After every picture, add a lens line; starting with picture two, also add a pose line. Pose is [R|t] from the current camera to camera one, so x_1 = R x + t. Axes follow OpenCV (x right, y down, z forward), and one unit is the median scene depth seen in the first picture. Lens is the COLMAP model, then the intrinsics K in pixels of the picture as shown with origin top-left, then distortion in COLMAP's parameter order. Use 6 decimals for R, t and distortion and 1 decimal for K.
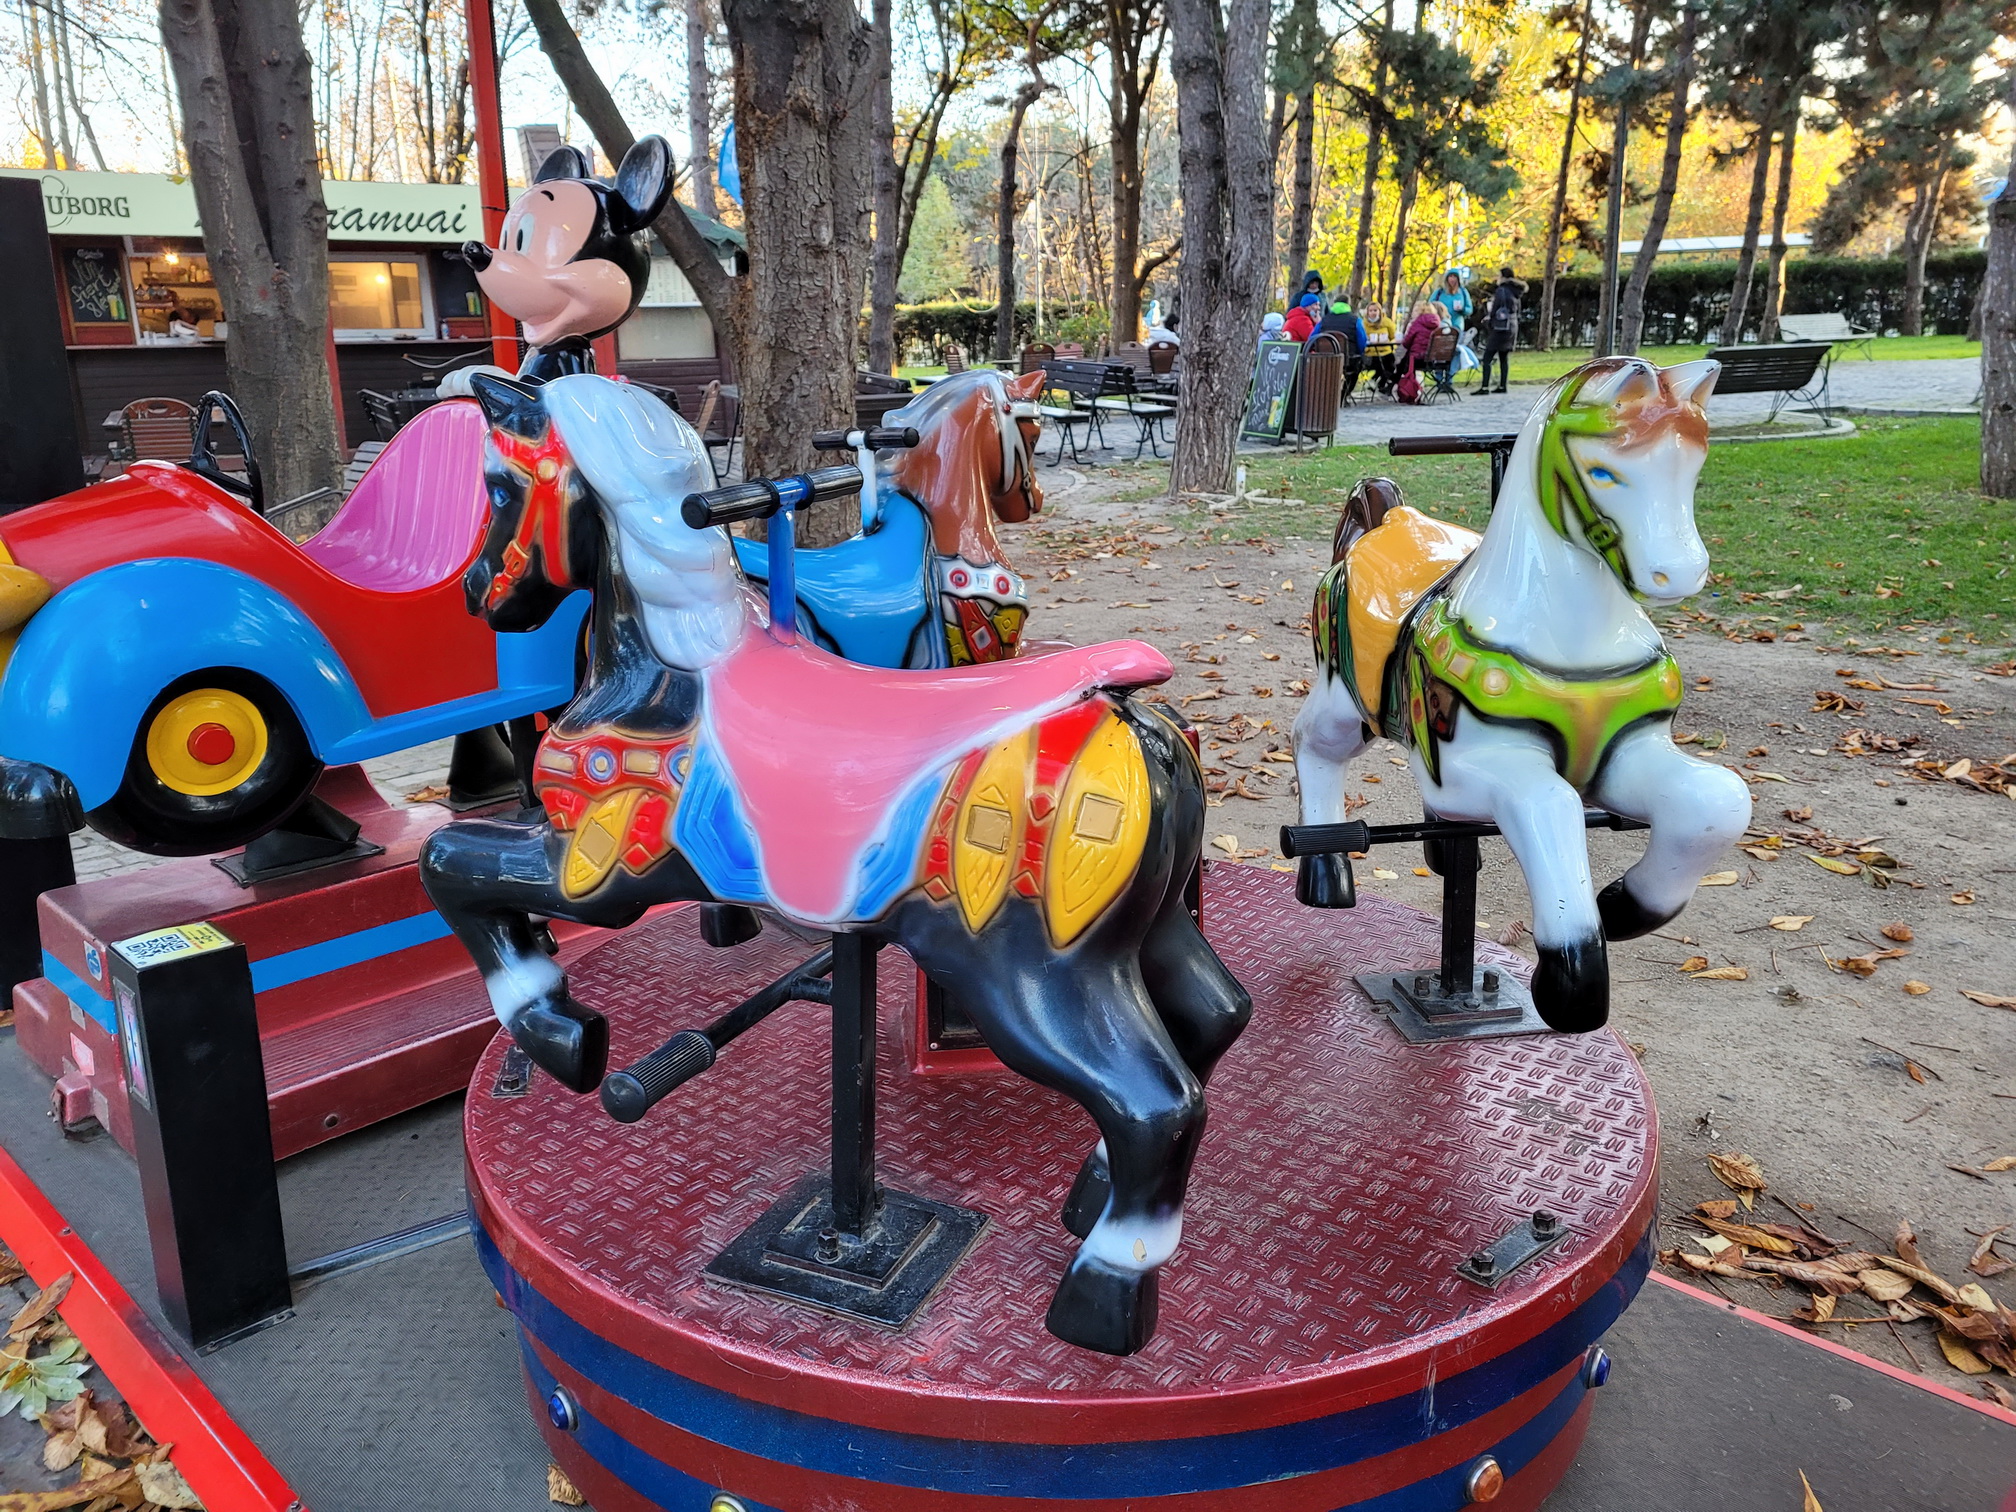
lens RADIAL K [[1504.1, 0, 996.5], [0, 1504.1, 745.0], [0, 0, 1]] dist [0.066596, -0.057998]
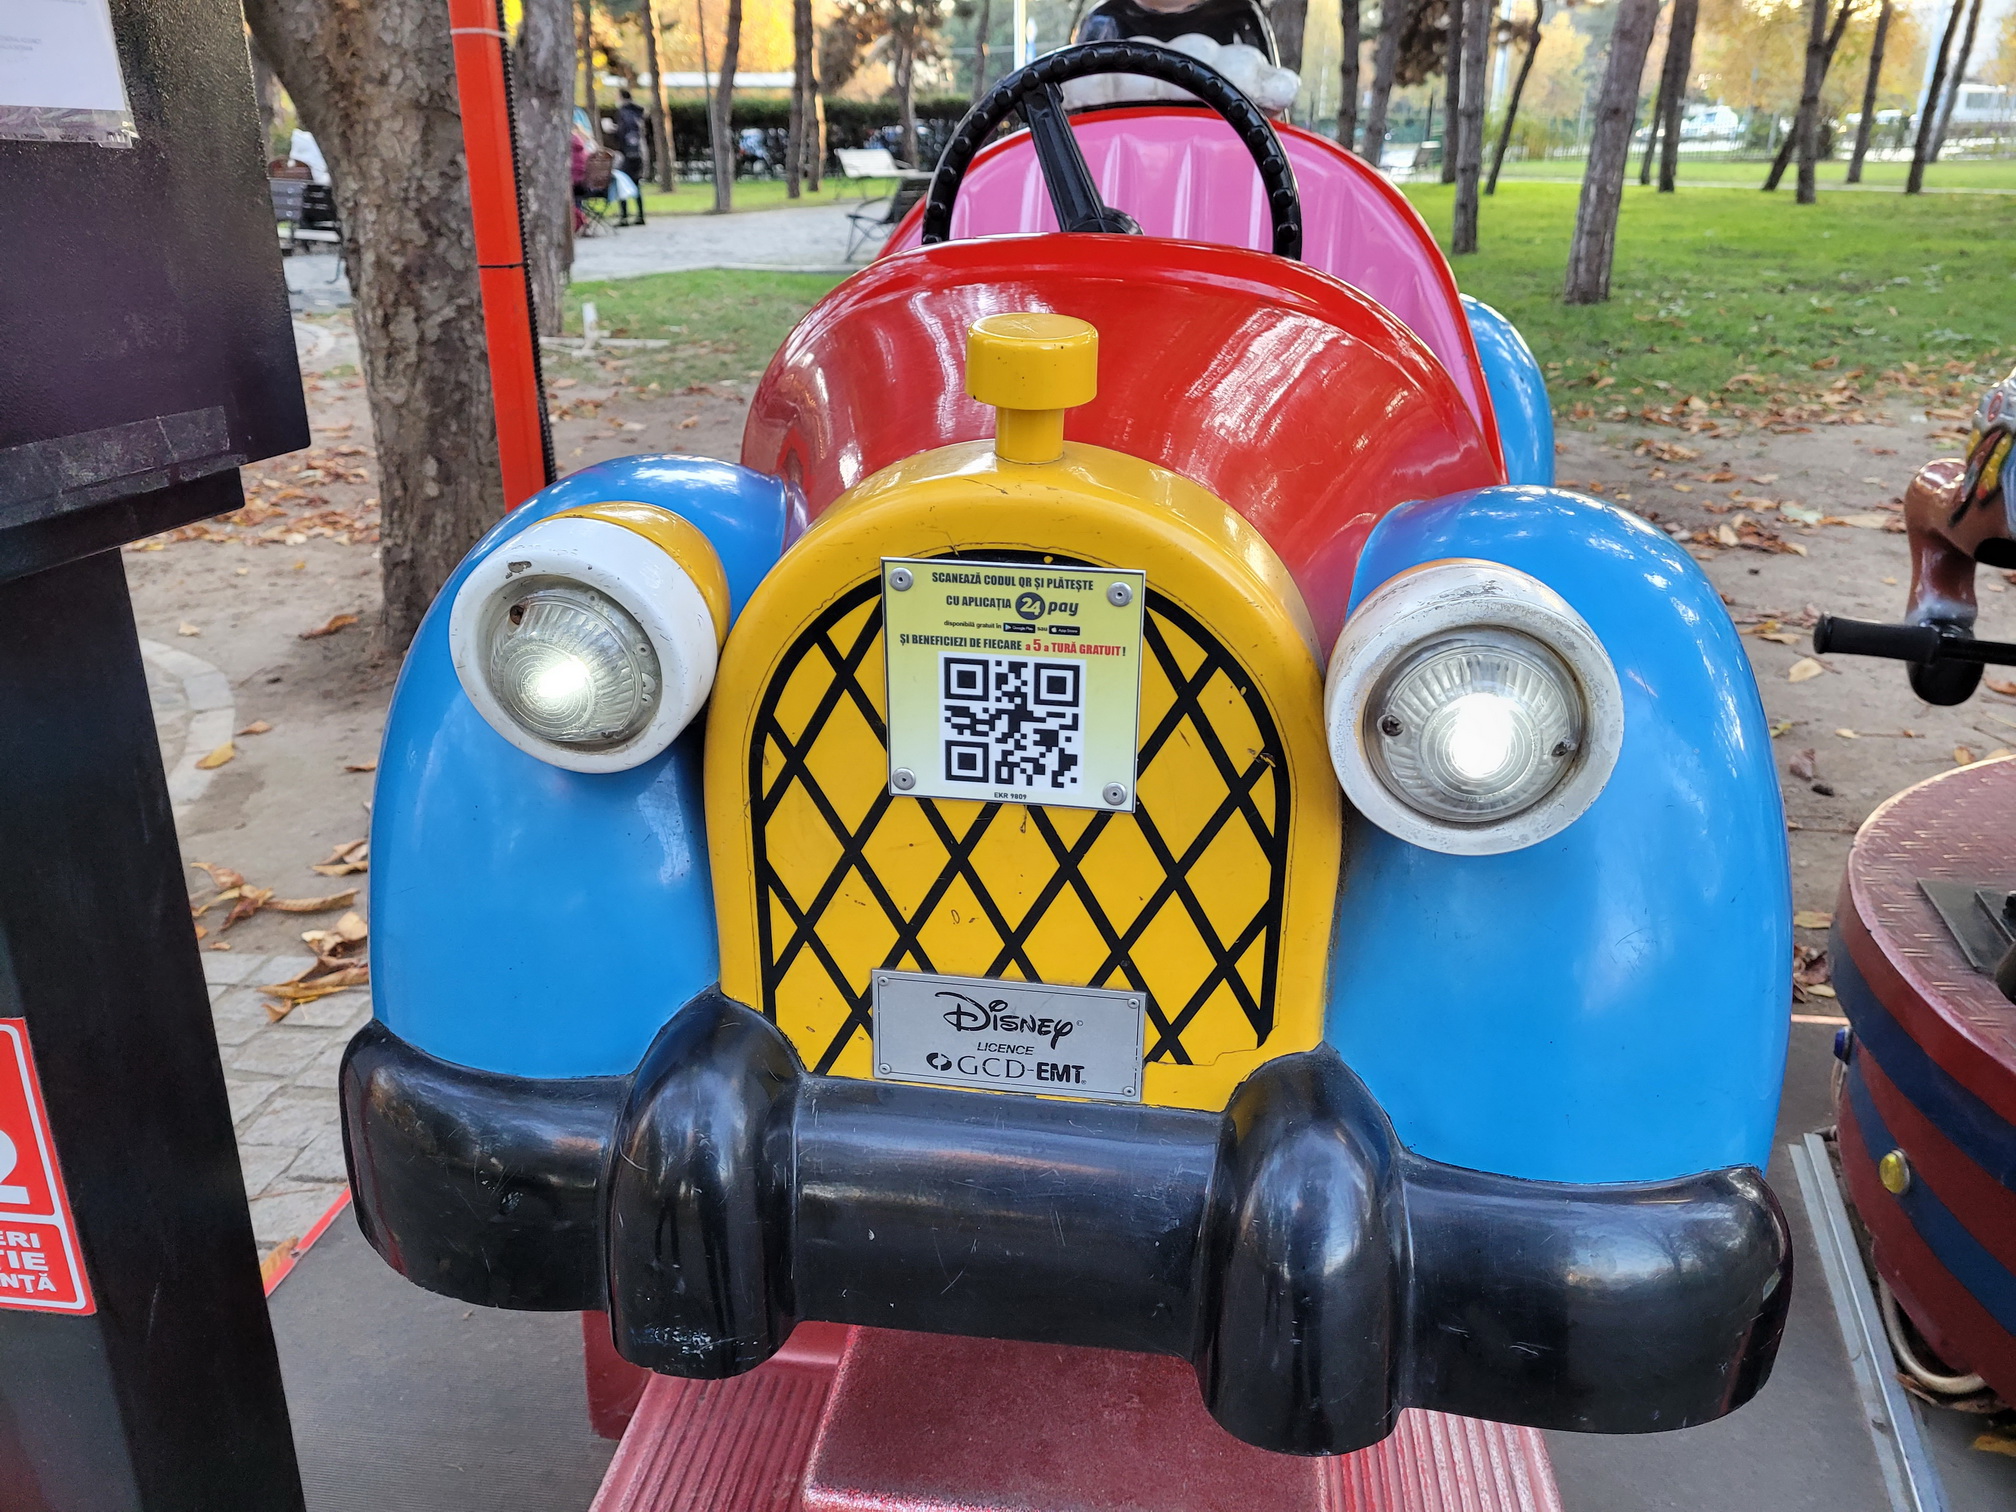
lens RADIAL K [[1504.1, 0, 990.1], [0, 1504.1, 749.7], [0, 0, 1]] dist [0.066596, -0.057998]
pose [[0.808210, -0.203190, 0.552730, -0.353396], [0.148081, 0.978553, 0.143203, -0.055135], [-0.569972, -0.033889, 0.820965, 0.323649]]
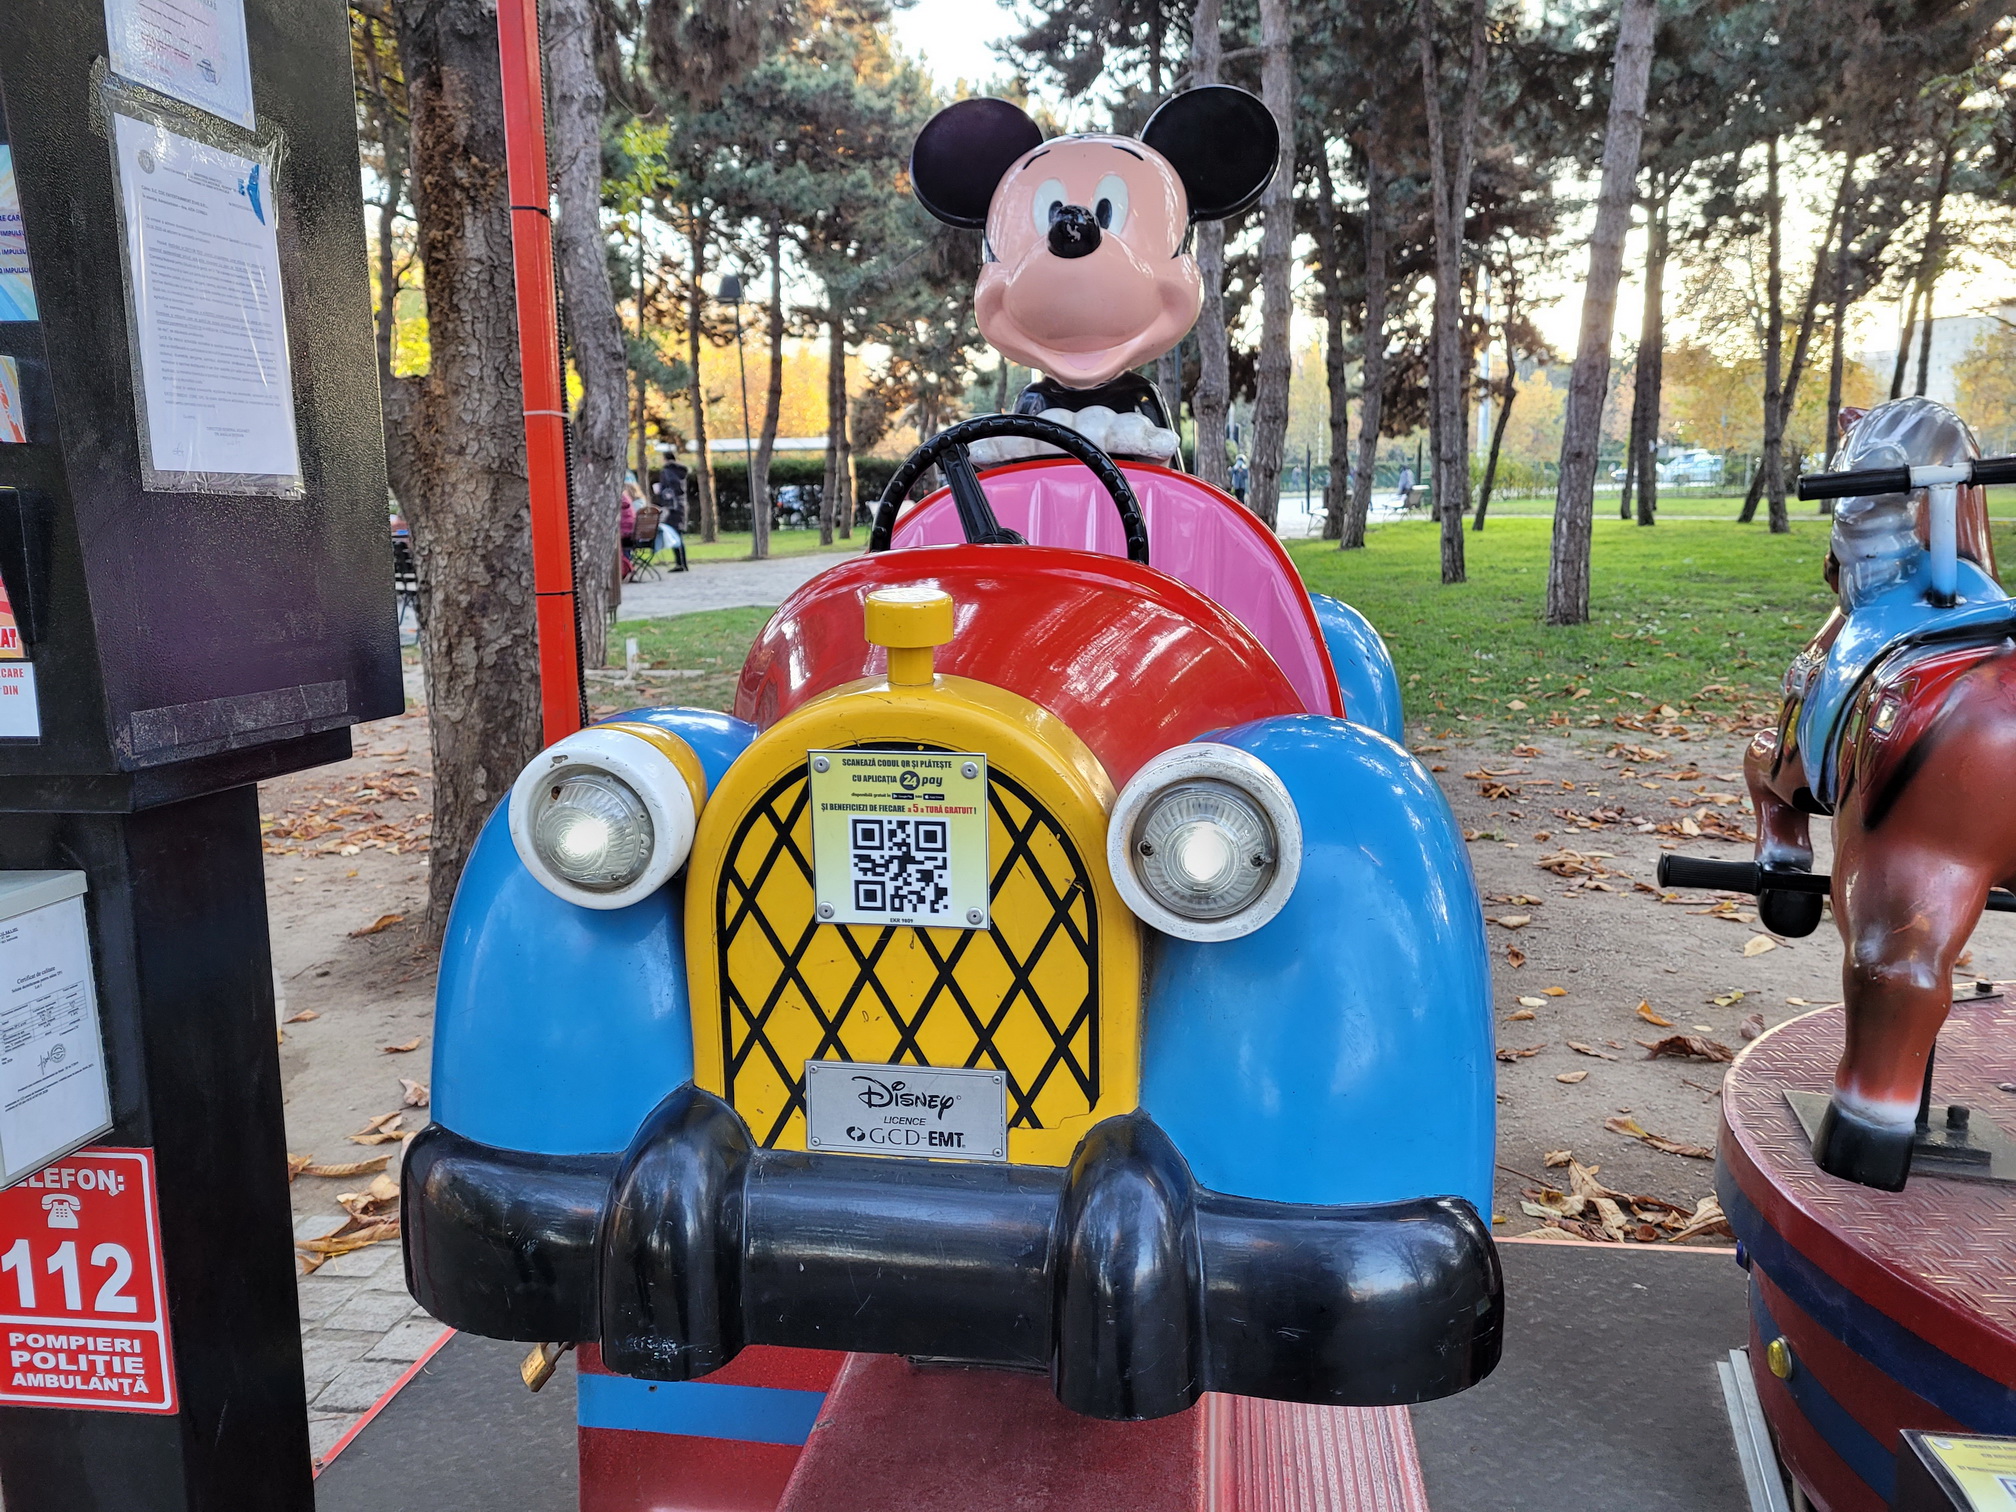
lens RADIAL K [[1504.1, 0, 989.2], [0, 1504.1, 758.3], [0, 0, 1]] dist [0.066596, -0.057998]
pose [[0.817618, -0.098526, 0.567269, -0.371886], [0.162455, 0.984695, -0.063125, -0.039573], [-0.552367, 0.143768, 0.821110, 0.275343]]
